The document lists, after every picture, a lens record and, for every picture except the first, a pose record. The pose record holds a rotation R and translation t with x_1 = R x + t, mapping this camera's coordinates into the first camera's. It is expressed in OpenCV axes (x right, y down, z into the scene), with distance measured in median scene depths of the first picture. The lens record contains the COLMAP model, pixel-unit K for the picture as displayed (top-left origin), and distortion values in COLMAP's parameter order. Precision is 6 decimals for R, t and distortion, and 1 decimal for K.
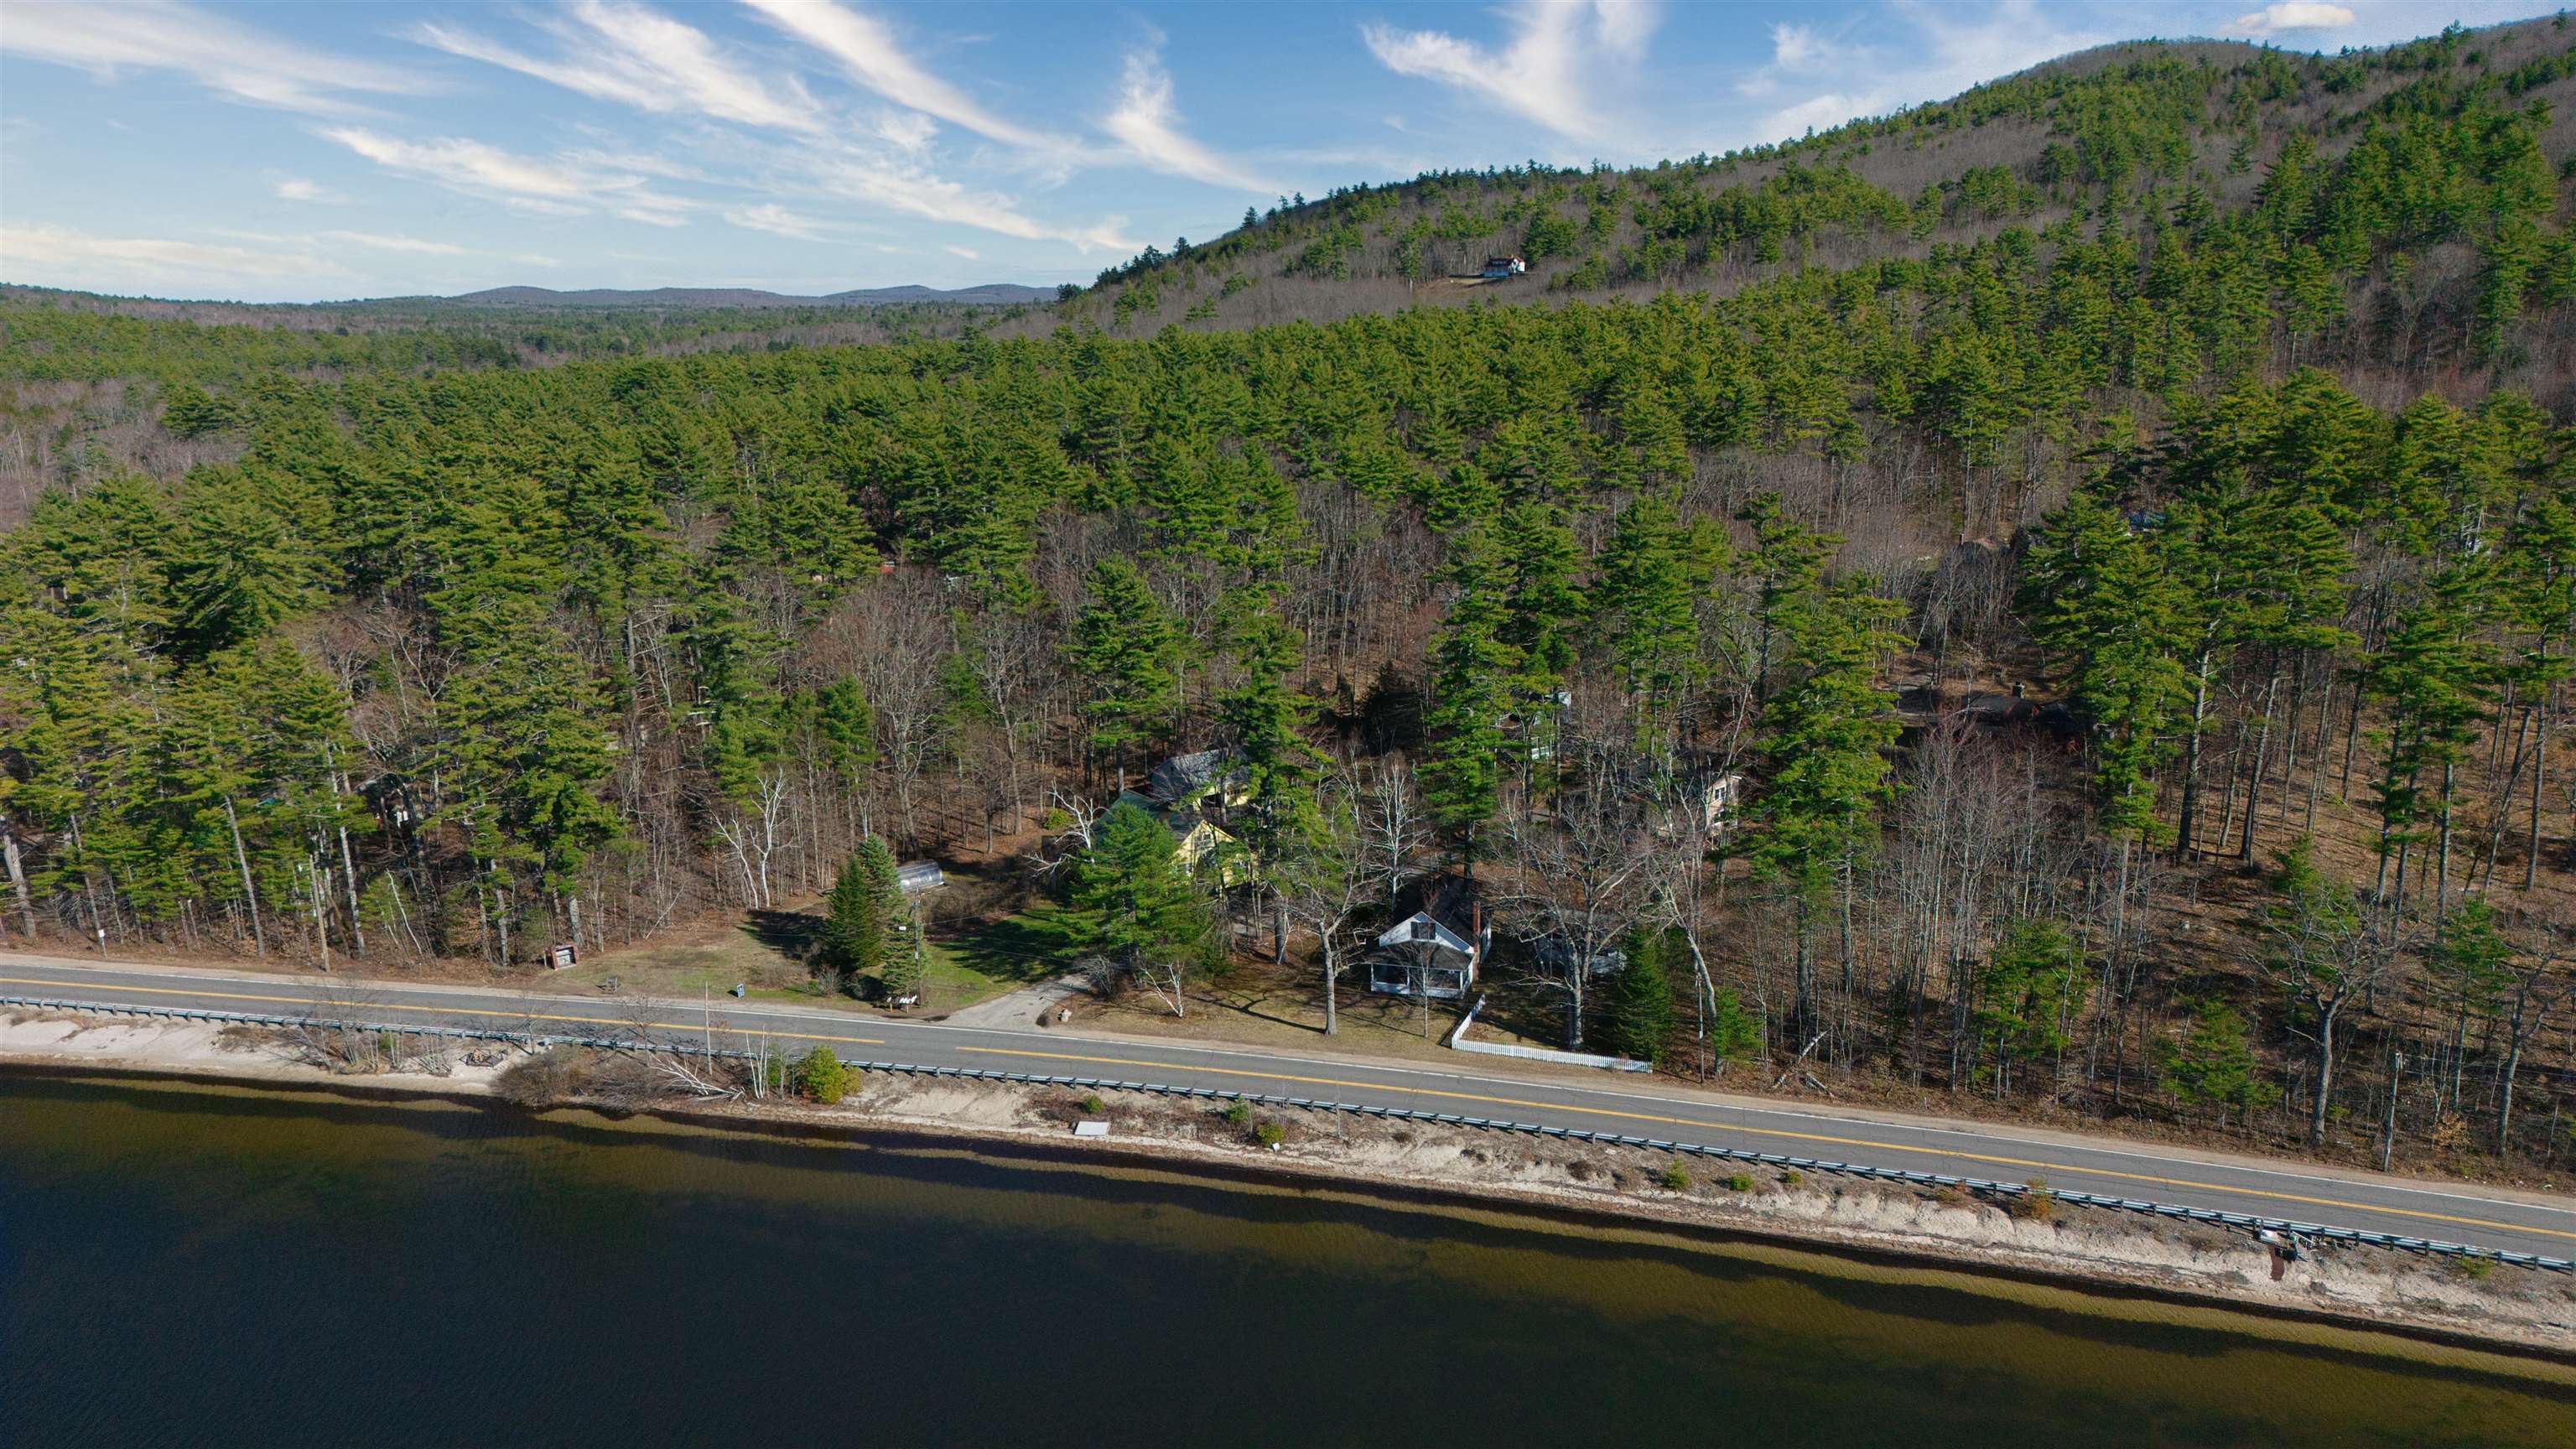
lens RADIAL K [[1806.6, 0, 1288.0], [0, 1806.6, 724.5], [0, 0, 1]] dist [0.097849, -0.093325]
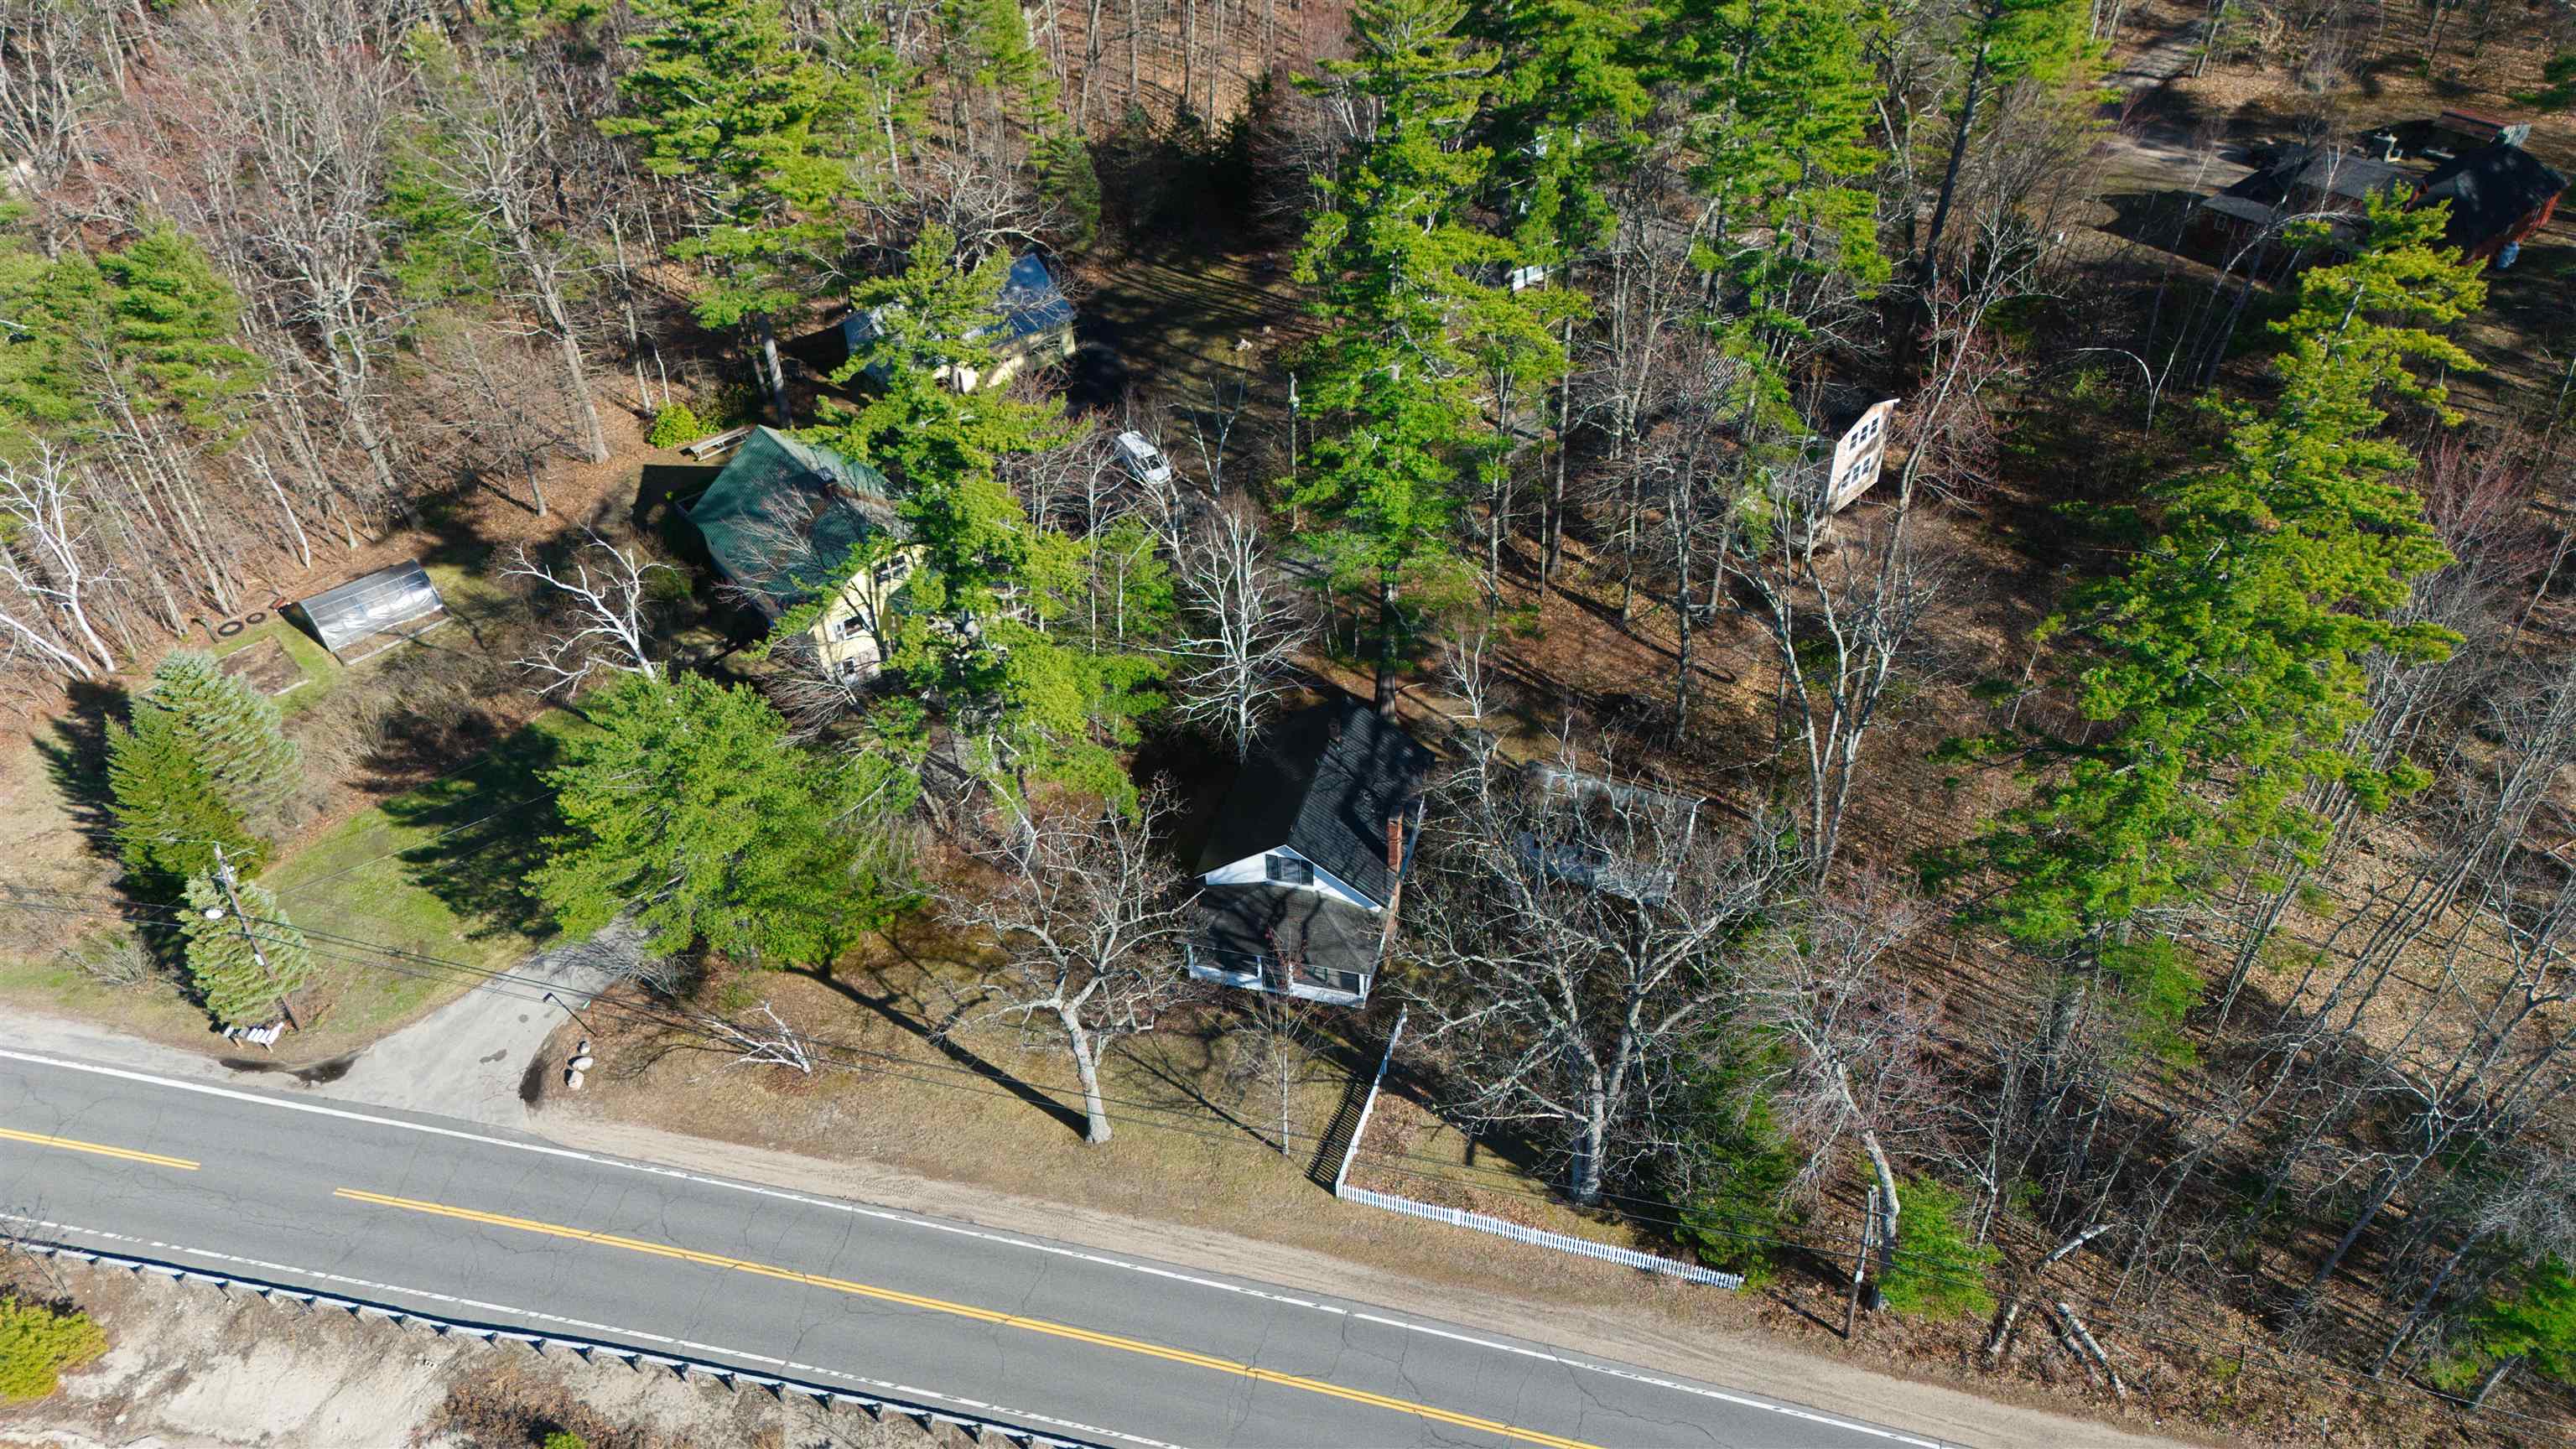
lens RADIAL K [[1781.5, 0, 1309.4], [0, 1781.5, 727.8], [0, 0, 1]] dist [0.083024, -0.085417]
pose [[0.999168, -0.025756, 0.031624, 0.076519], [0.008983, 0.895308, 0.445357, -0.167800], [-0.039784, -0.444702, 0.894795, 0.666114]]
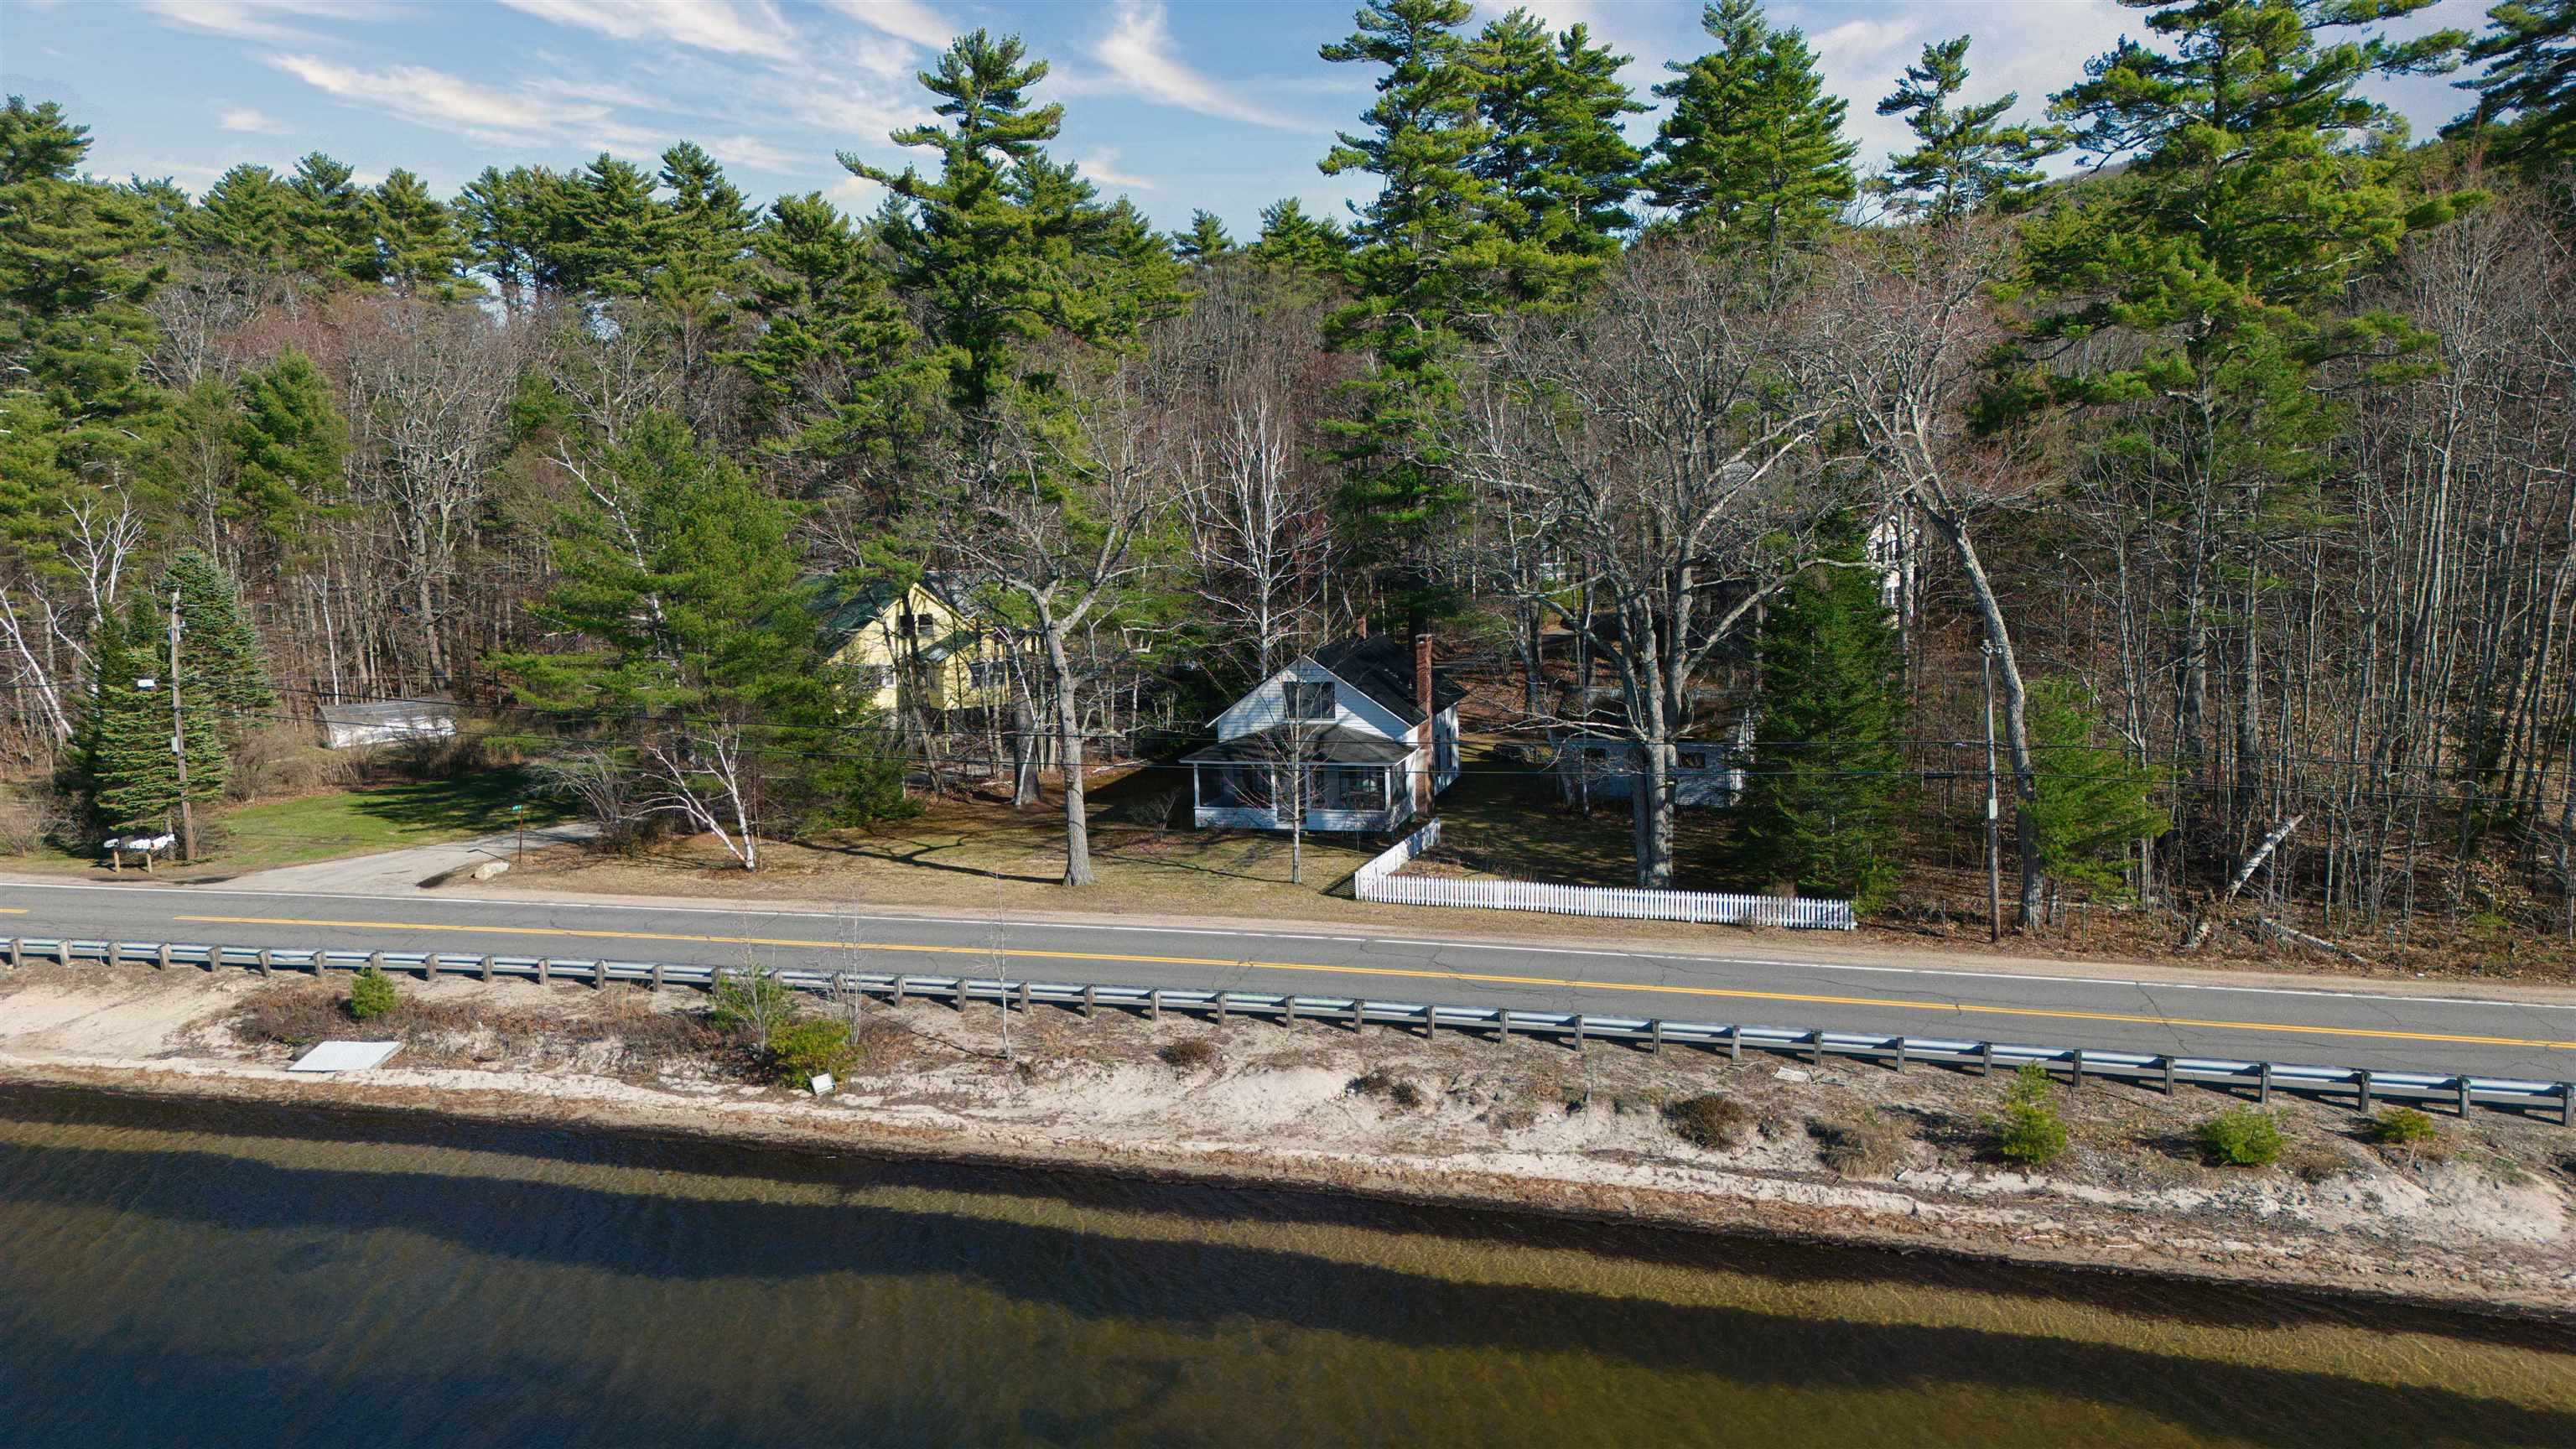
lens RADIAL K [[1781.5, 0, 1309.4], [0, 1781.5, 727.8], [0, 0, 1]] dist [0.083024, -0.085417]
pose [[0.999939, 0.002492, 0.010734, 0.081689], [-0.001313, 0.994103, -0.108434, 0.198897], [-0.010941, 0.108414, 0.994046, 0.639954]]
